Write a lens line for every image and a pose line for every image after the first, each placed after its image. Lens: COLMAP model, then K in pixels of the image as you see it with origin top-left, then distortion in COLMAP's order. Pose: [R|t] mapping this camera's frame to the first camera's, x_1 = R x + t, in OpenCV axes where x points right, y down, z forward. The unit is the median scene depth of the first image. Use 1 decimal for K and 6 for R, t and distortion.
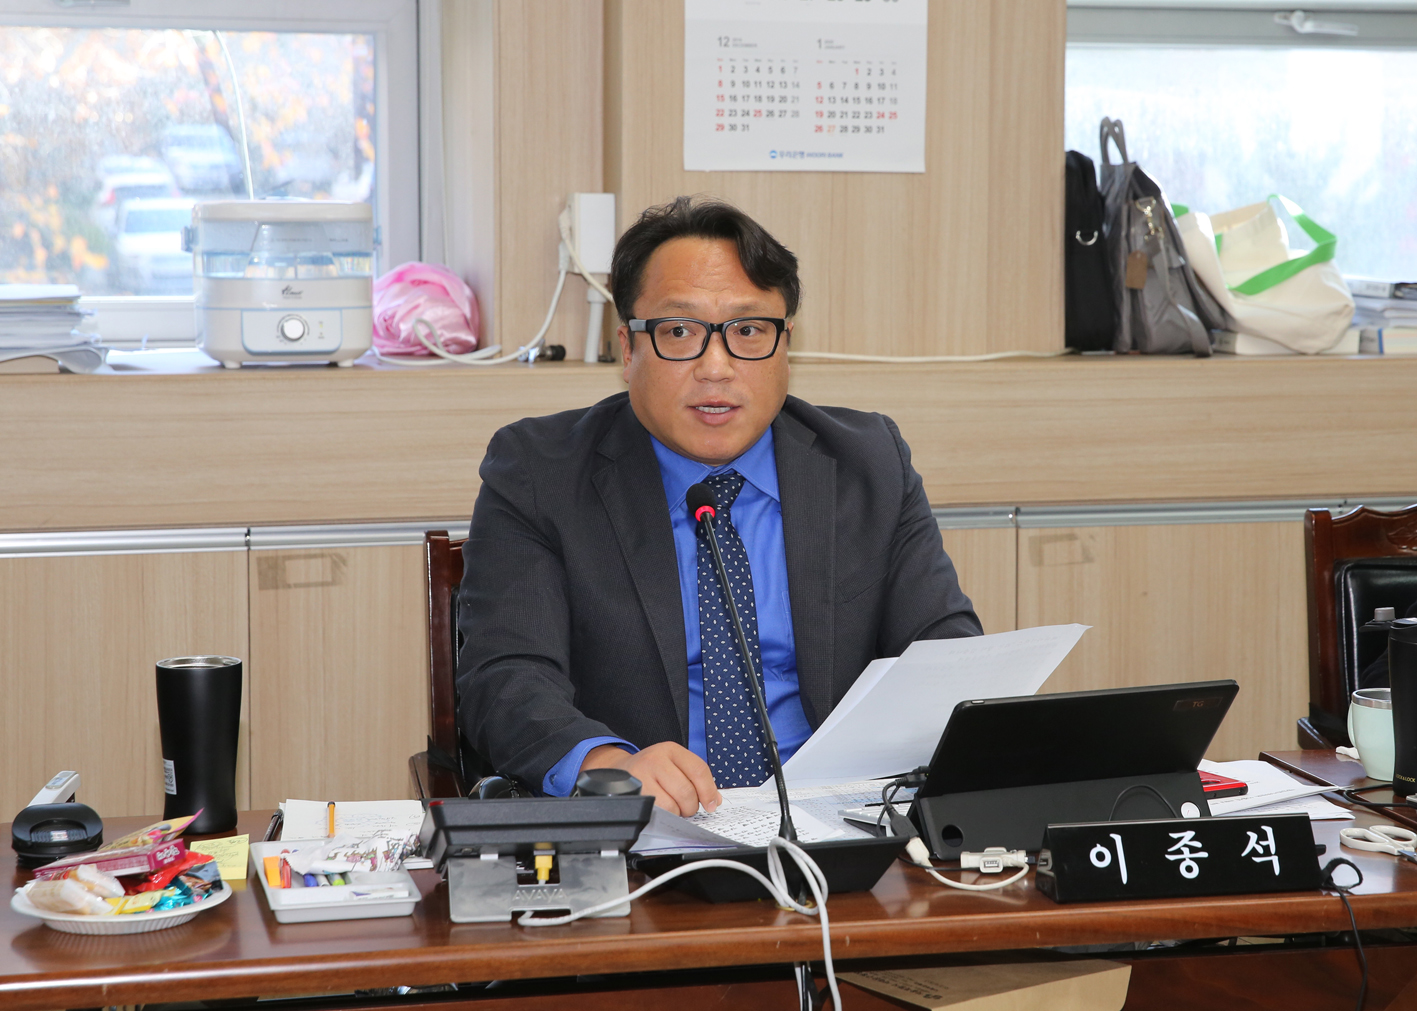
lens RADIAL K [[2794.9, 0, 709.0], [0, 2794.9, 504.0], [0, 0, 1]] dist [-0.045762, 0.000000]
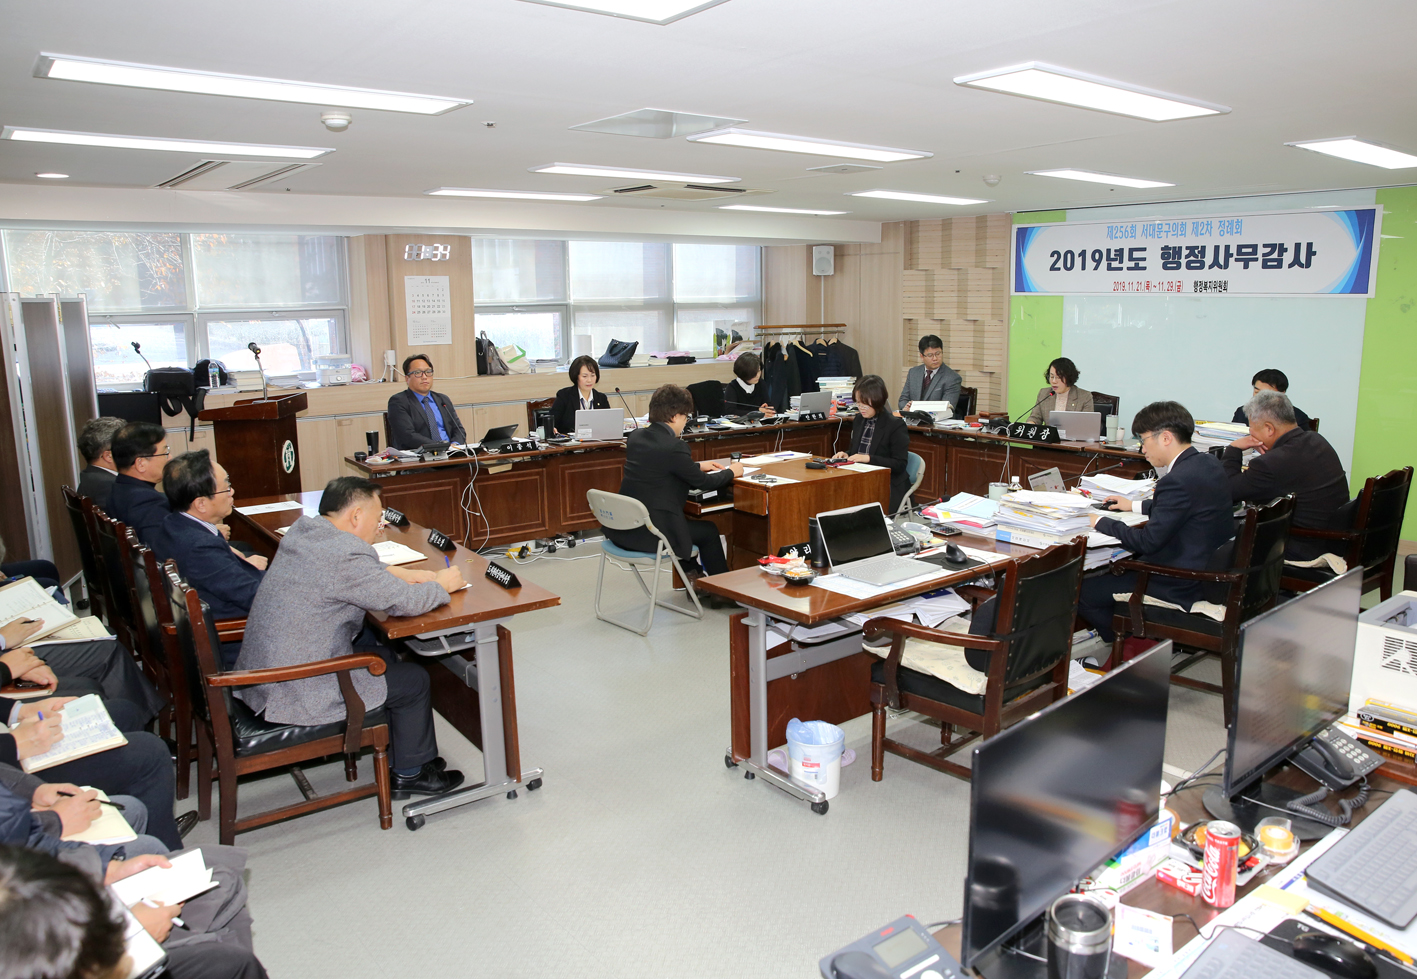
lens RADIAL K [[1028.5, 0, 708.8], [0, 1028.5, 486.9], [0, 0, 1]] dist [-0.002153, -0.000004]
pose [[0.914071, -0.085956, 0.396340, -0.277473], [0.053541, 0.994304, 0.092159, 0.001375], [-0.402004, -0.063019, 0.913467, -1.035004]]
